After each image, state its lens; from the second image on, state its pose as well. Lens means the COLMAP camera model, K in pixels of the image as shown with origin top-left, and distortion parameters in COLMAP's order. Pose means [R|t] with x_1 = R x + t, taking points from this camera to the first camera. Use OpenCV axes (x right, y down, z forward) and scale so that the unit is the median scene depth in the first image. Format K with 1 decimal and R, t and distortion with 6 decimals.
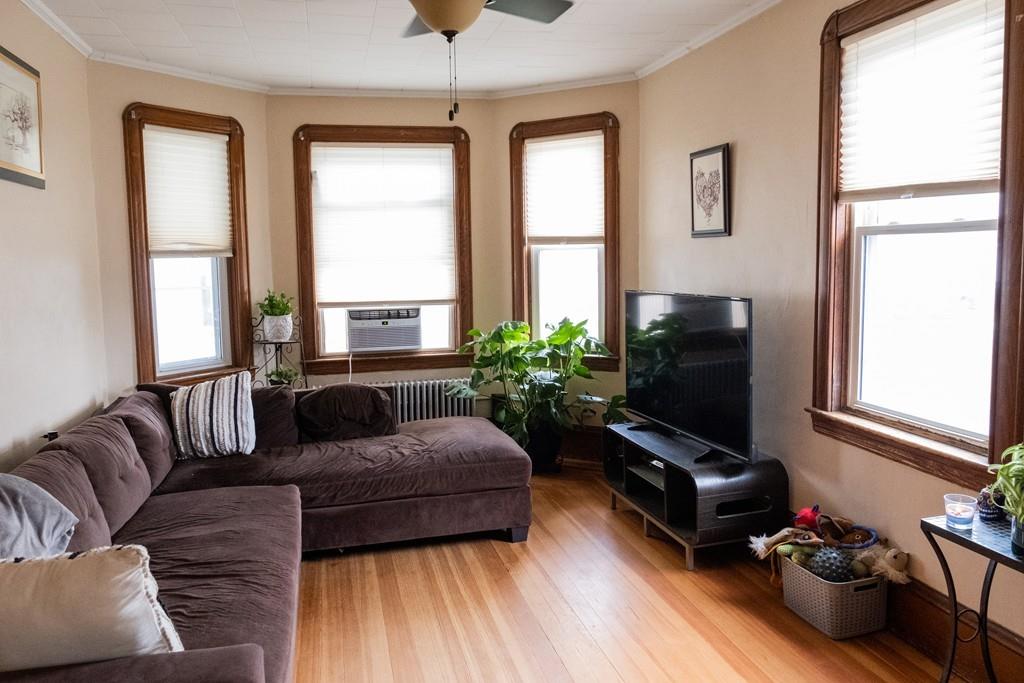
lens RADIAL K [[767.6, 0, 511.3], [0, 767.6, 315.0], [0, 0, 1]] dist [-0.015443, 0.007447]
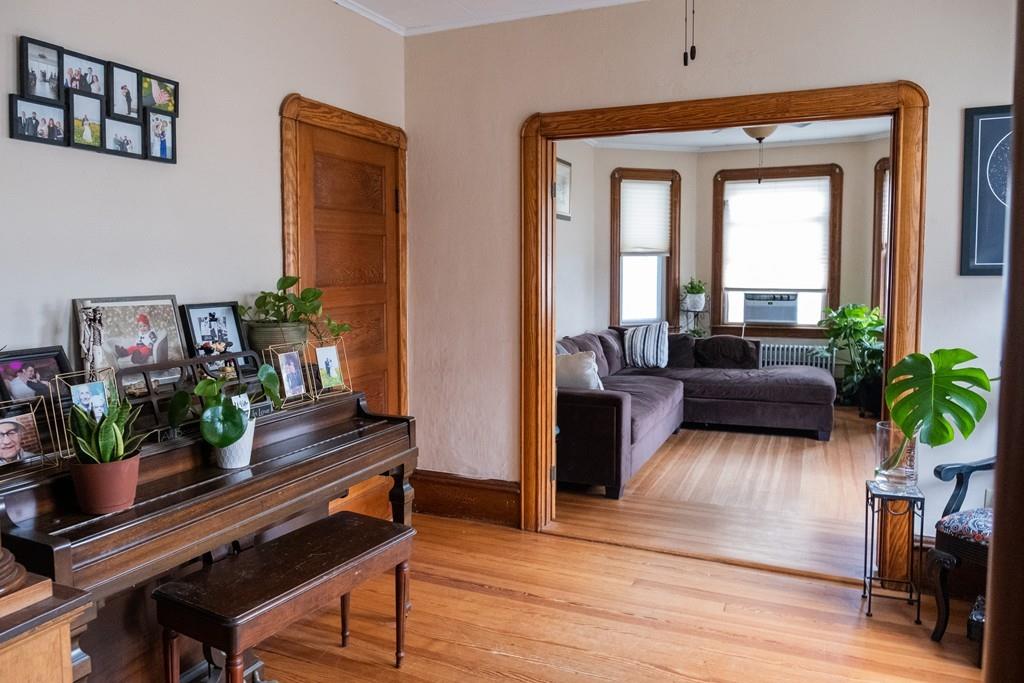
lens RADIAL K [[767.6, 0, 445.1], [0, 767.6, 312.2], [0, 0, 1]] dist [-0.015443, 0.007447]
pose [[0.763921, 0.053918, -0.643054, 0.326771], [-0.059828, 0.998129, 0.012616, 0.050769], [0.642531, 0.028835, 0.765717, -0.547990]]
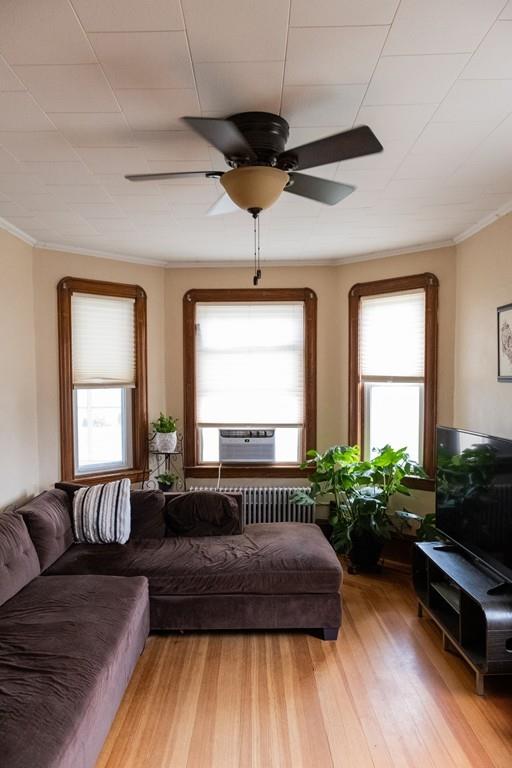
lens RADIAL K [[545.0, 0, 250.4], [0, 545.0, 400.6], [0, 0, 1]] dist [-0.022845, 0.003524]
pose [[0.969672, 0.024300, -0.243199, 0.068358], [-0.032526, 0.999025, -0.029866, -0.032911], [0.242236, 0.036871, 0.969516, 0.124335]]
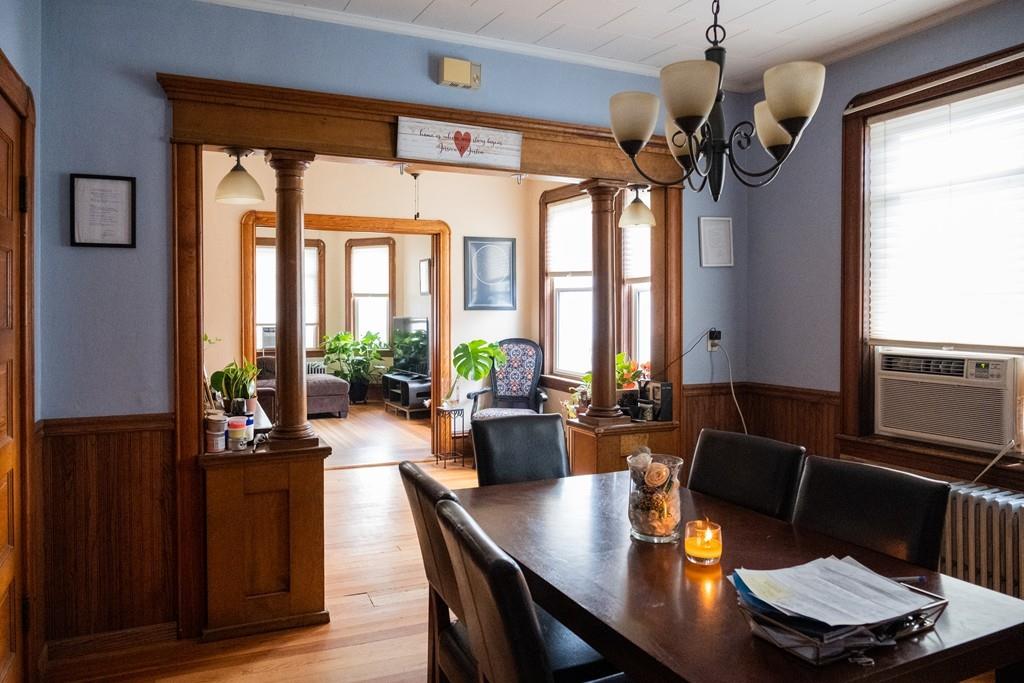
lens RADIAL K [[767.6, 0, 504.1], [0, 767.6, 332.2], [0, 0, 1]] dist [-0.015443, 0.007447]
pose [[0.983838, 0.012155, 0.178647, 0.058935], [-0.003366, 0.998772, -0.049423, 0.114289], [-0.179028, 0.048023, 0.982671, -1.211657]]
